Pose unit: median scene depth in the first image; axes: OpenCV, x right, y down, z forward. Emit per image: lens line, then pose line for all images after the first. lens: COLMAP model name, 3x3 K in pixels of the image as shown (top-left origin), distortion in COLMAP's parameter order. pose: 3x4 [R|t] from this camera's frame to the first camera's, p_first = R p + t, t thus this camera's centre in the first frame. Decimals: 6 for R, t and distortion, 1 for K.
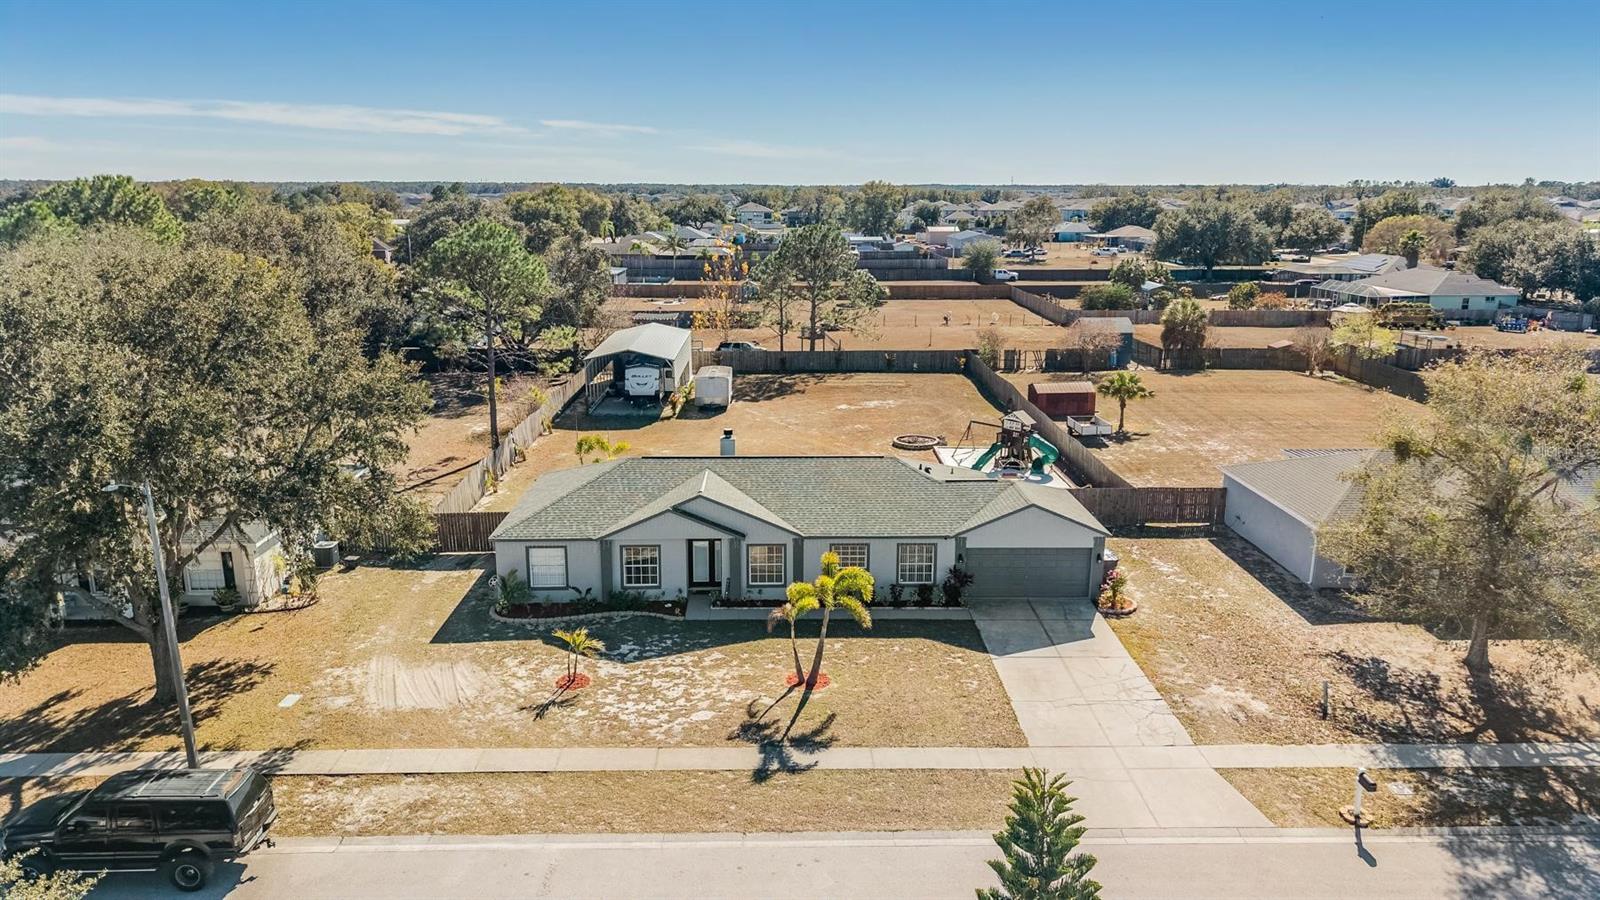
lens RADIAL K [[1062.2, 0, 800.0], [0, 1062.2, 450.0], [0, 0, 1]] dist [0.053668, -0.059014]
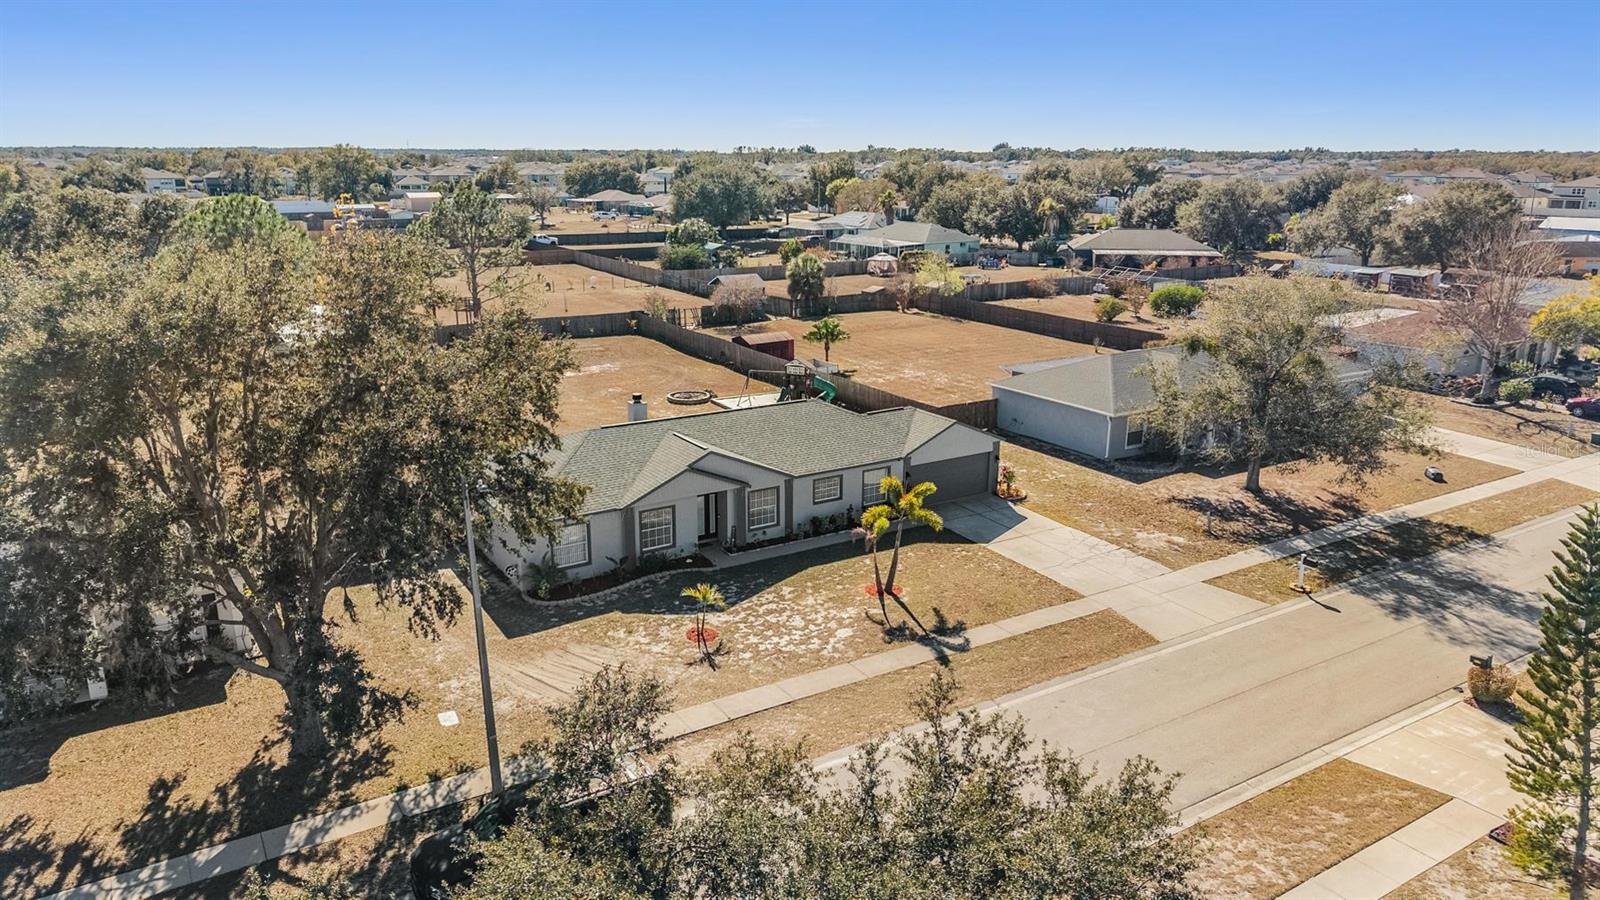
lens RADIAL K [[1062.2, 0, 800.0], [0, 1062.2, 450.0], [0, 0, 1]] dist [0.053668, -0.059014]
pose [[0.863460, -0.135460, 0.485888, -0.572514], [0.120099, 0.990774, 0.062791, -0.015500], [-0.489911, 0.004137, 0.871763, 0.041761]]
